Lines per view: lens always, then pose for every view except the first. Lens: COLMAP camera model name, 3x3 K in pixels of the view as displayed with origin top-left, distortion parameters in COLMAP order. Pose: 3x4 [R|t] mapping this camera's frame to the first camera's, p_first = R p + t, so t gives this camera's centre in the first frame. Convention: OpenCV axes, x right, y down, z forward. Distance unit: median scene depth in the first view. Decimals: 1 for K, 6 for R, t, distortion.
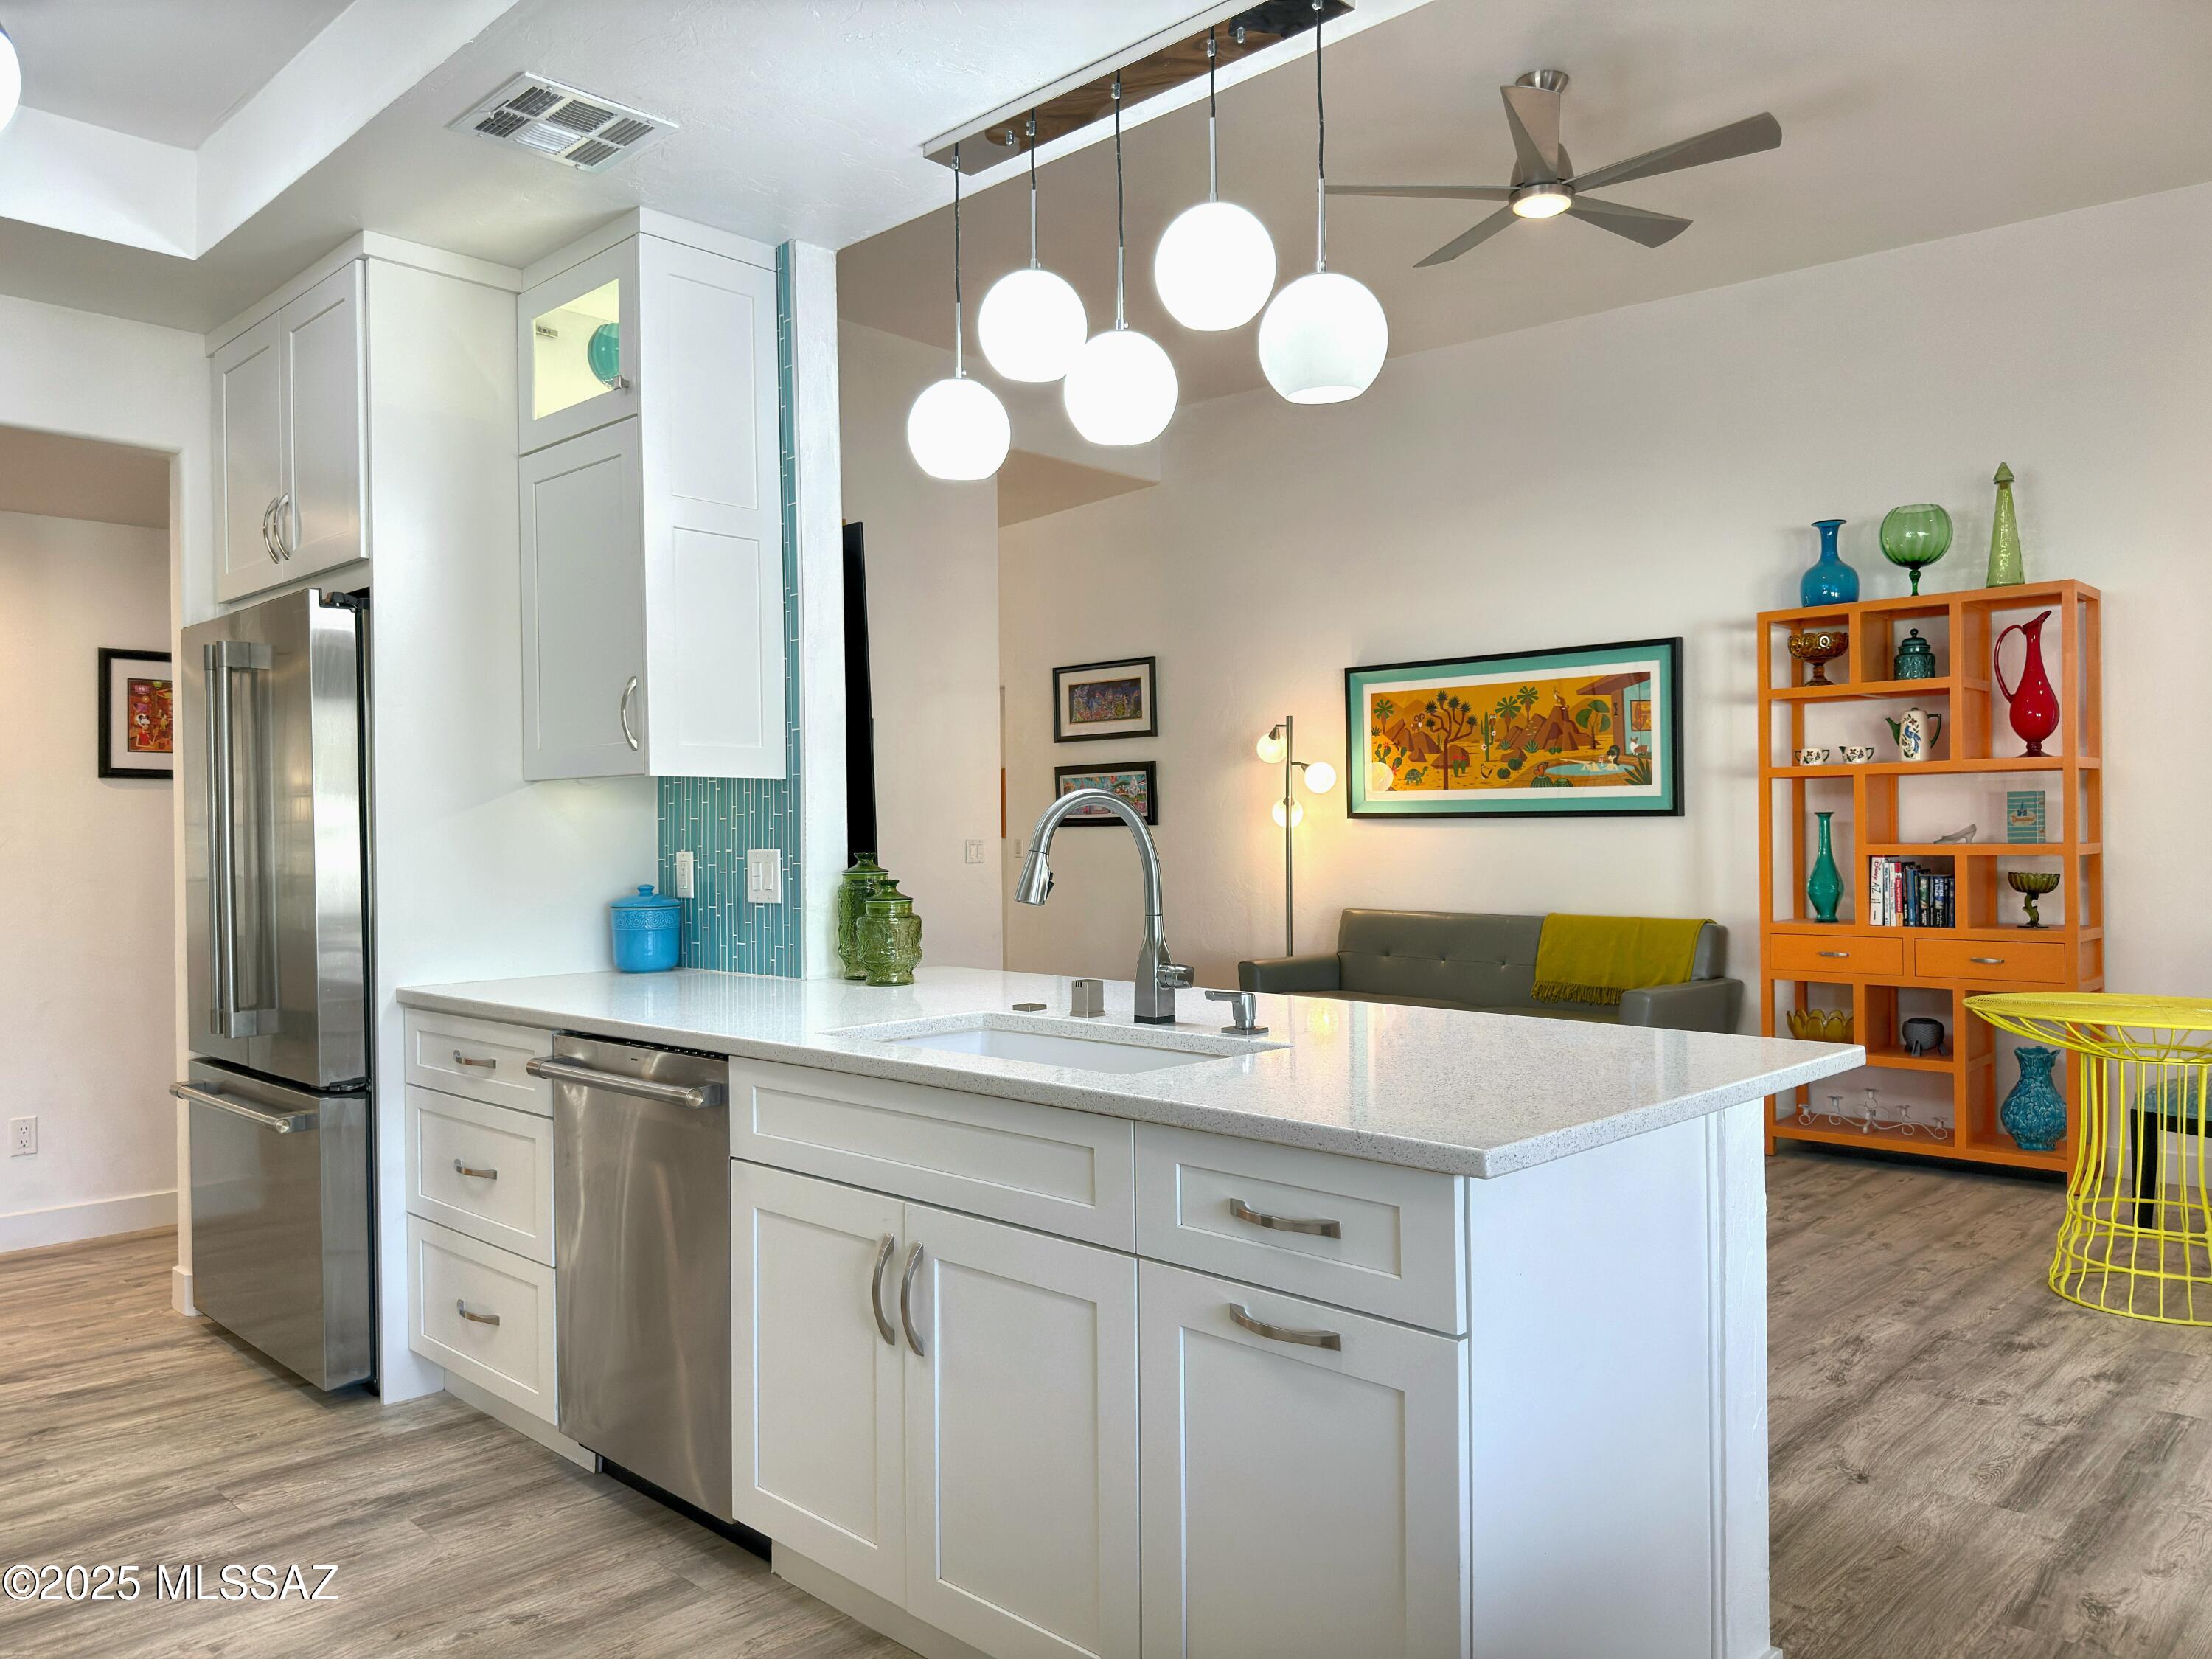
lens RADIAL K [[1565.5, 0, 1111.2], [0, 1565.5, 841.5], [0, 0, 1]] dist [0.037375, -0.038987]
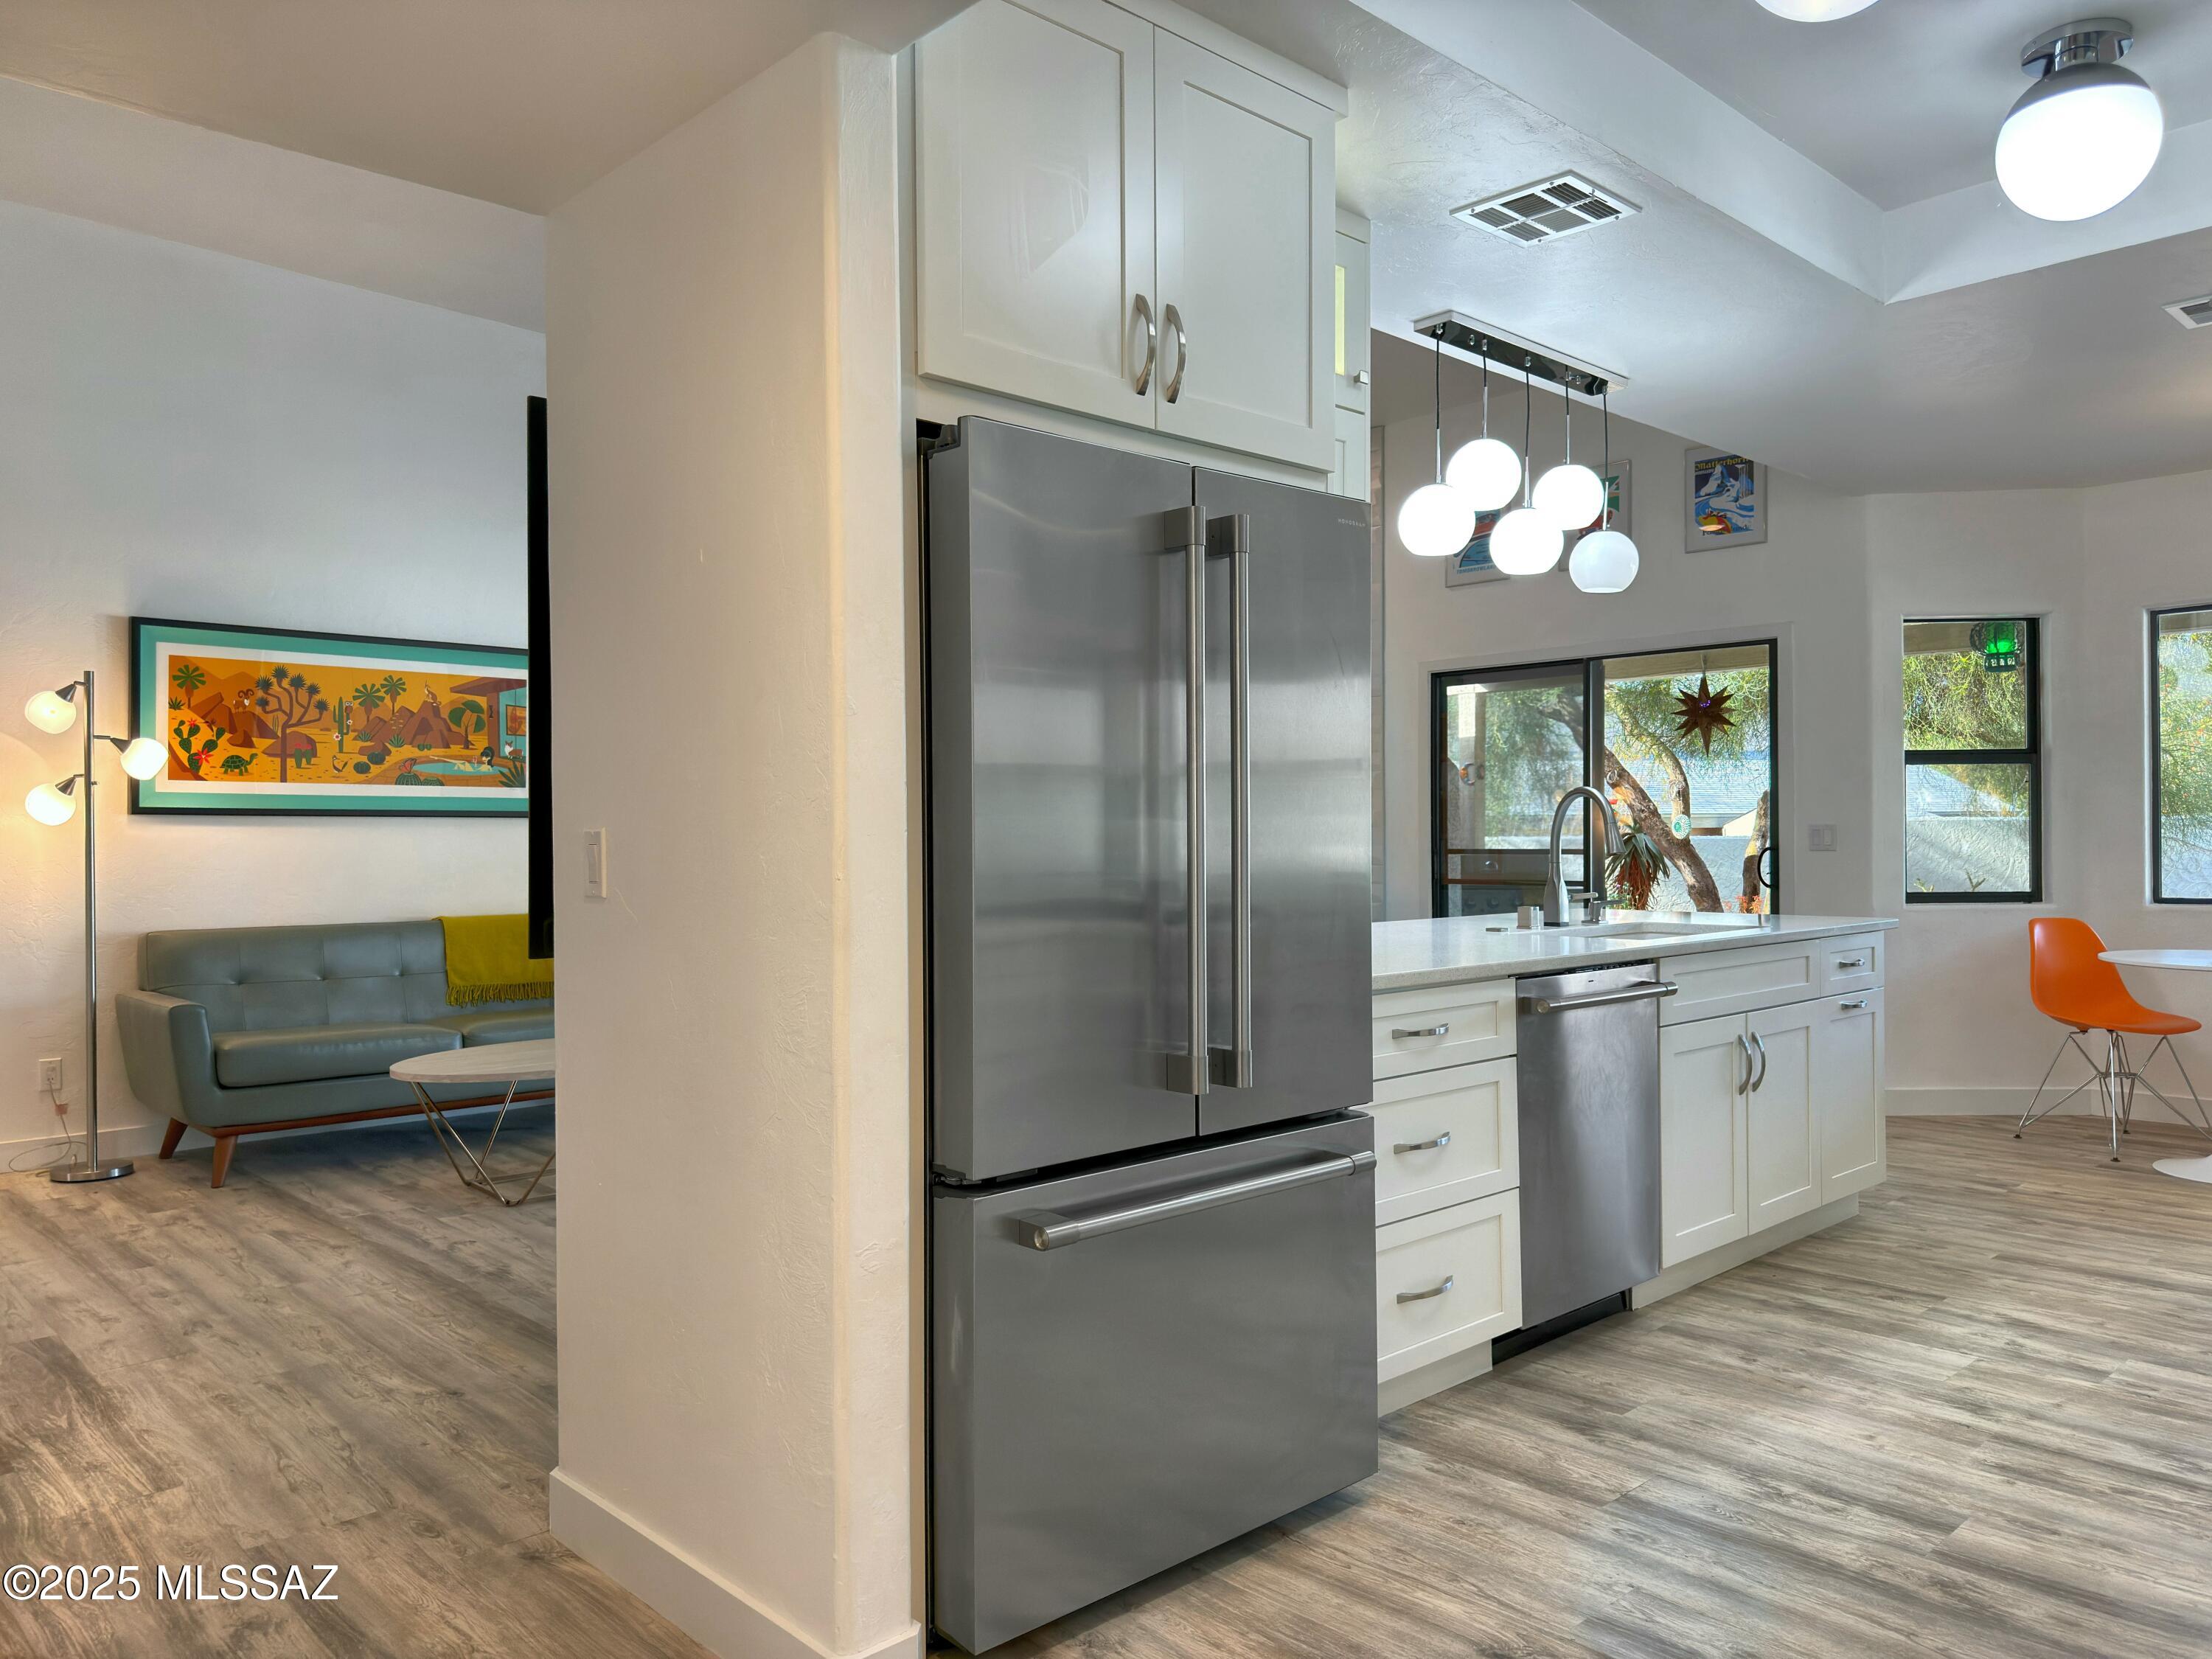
lens RADIAL K [[1565.5, 0, 1101.1], [0, 1565.5, 851.0], [0, 0, 1]] dist [0.037375, -0.038987]
pose [[0.054109, -0.000675, 0.998535, -0.659153], [0.012795, 0.999918, -0.000018, 0.010598], [-0.998453, 0.012777, 0.054113, 0.543703]]
